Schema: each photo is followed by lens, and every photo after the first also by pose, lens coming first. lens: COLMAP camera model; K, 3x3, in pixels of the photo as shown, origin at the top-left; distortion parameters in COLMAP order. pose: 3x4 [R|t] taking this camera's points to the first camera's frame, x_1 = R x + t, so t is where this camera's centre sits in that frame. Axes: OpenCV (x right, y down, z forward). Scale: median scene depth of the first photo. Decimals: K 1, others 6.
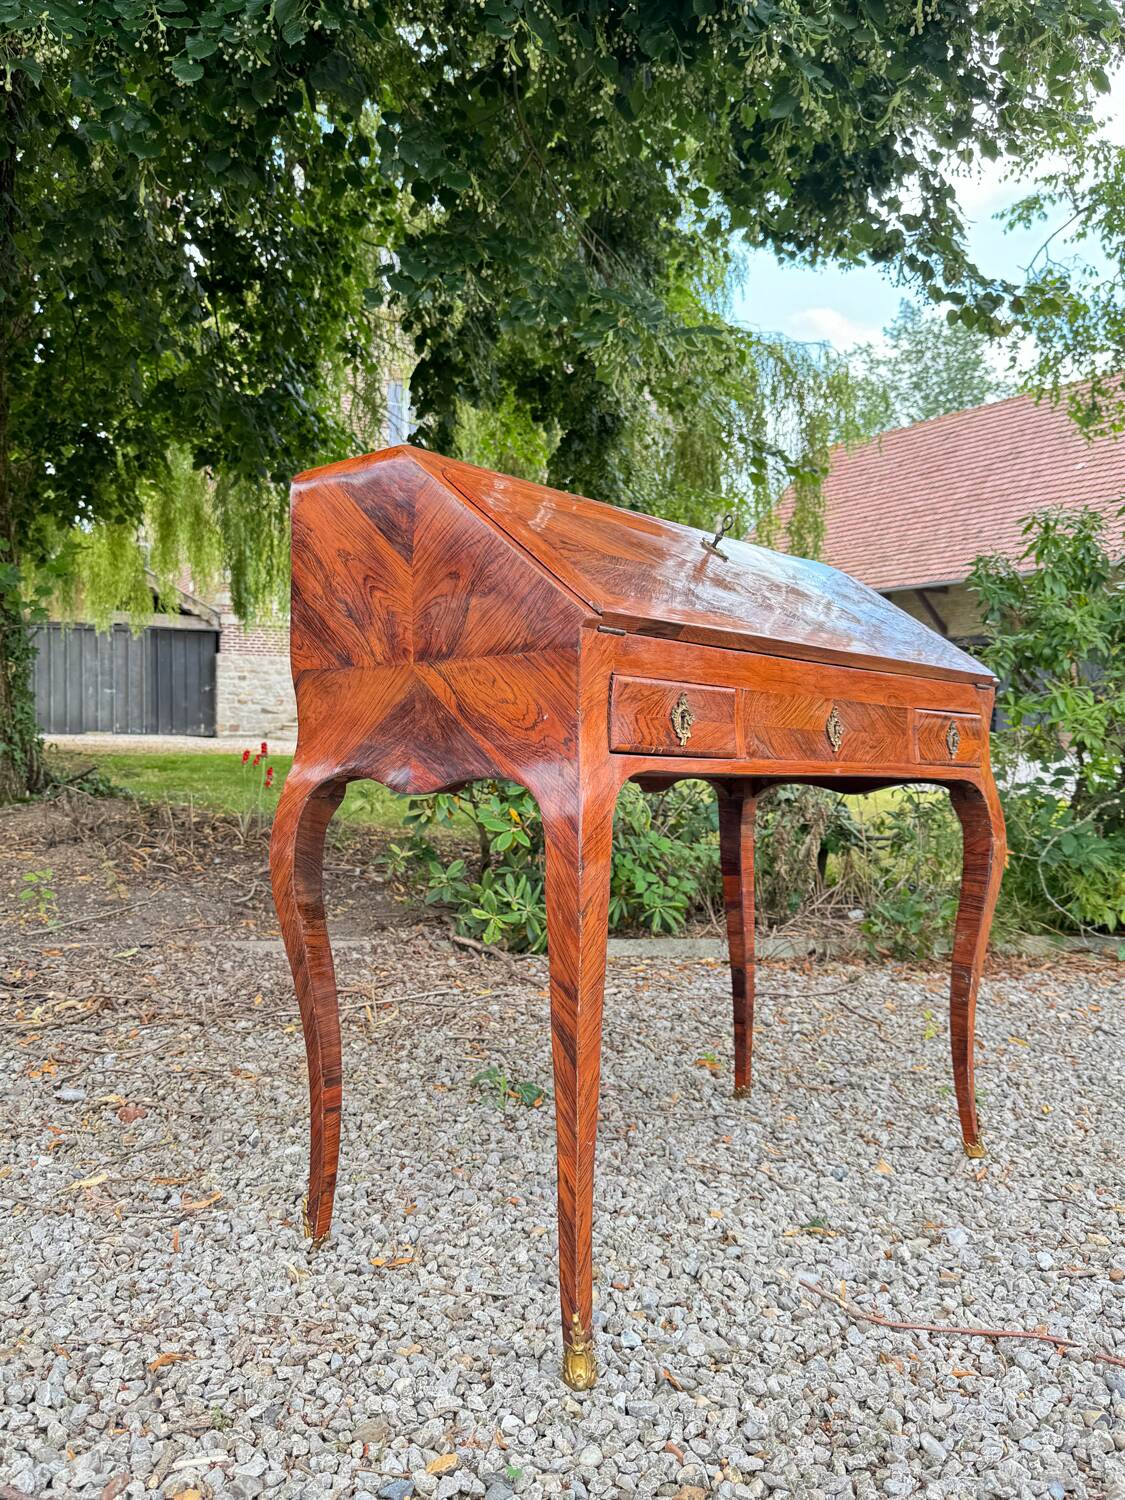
lens RADIAL K [[1186.6, 0, 556.9], [0, 1186.6, 756.2], [0, 0, 1]] dist [0.104521, -0.164457]
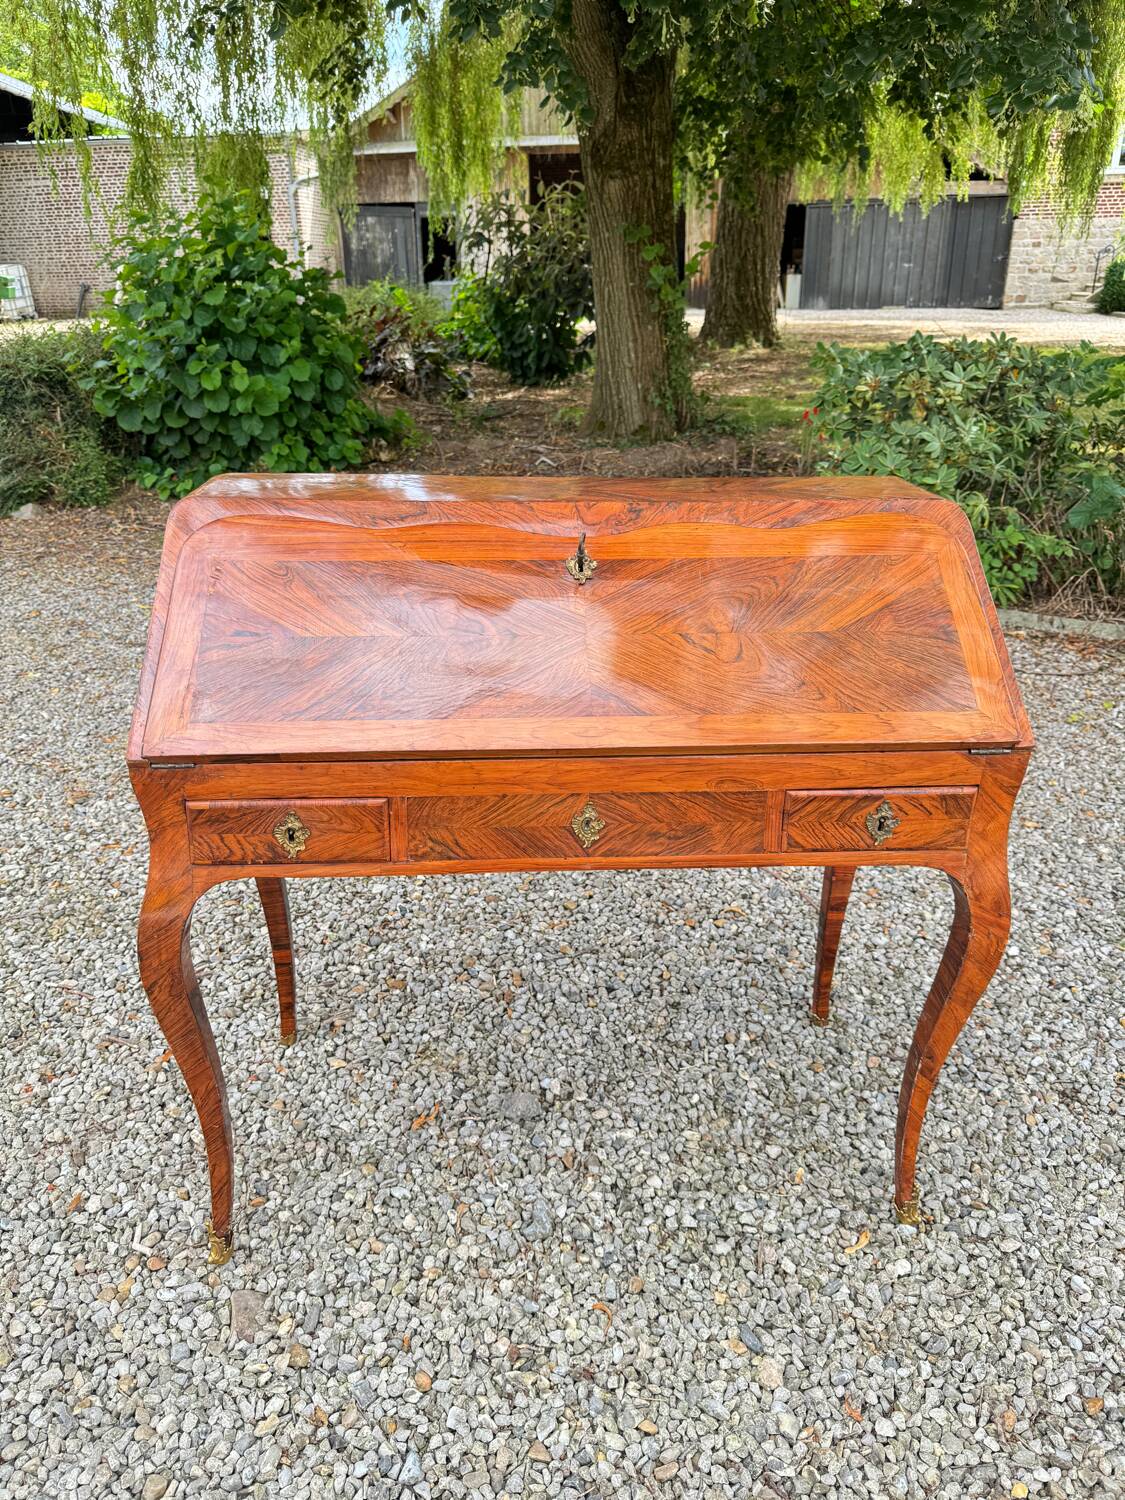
lens RADIAL K [[1059.9, 0, 555.1], [0, 1059.9, 750.5], [0, 0, 1]] dist [0.081902, -0.136924]
pose [[0.768706, 0.235184, -0.594793, 0.447247], [0.012740, 0.924128, 0.381869, -0.158781], [0.639475, -0.301123, 0.707387, -0.188002]]
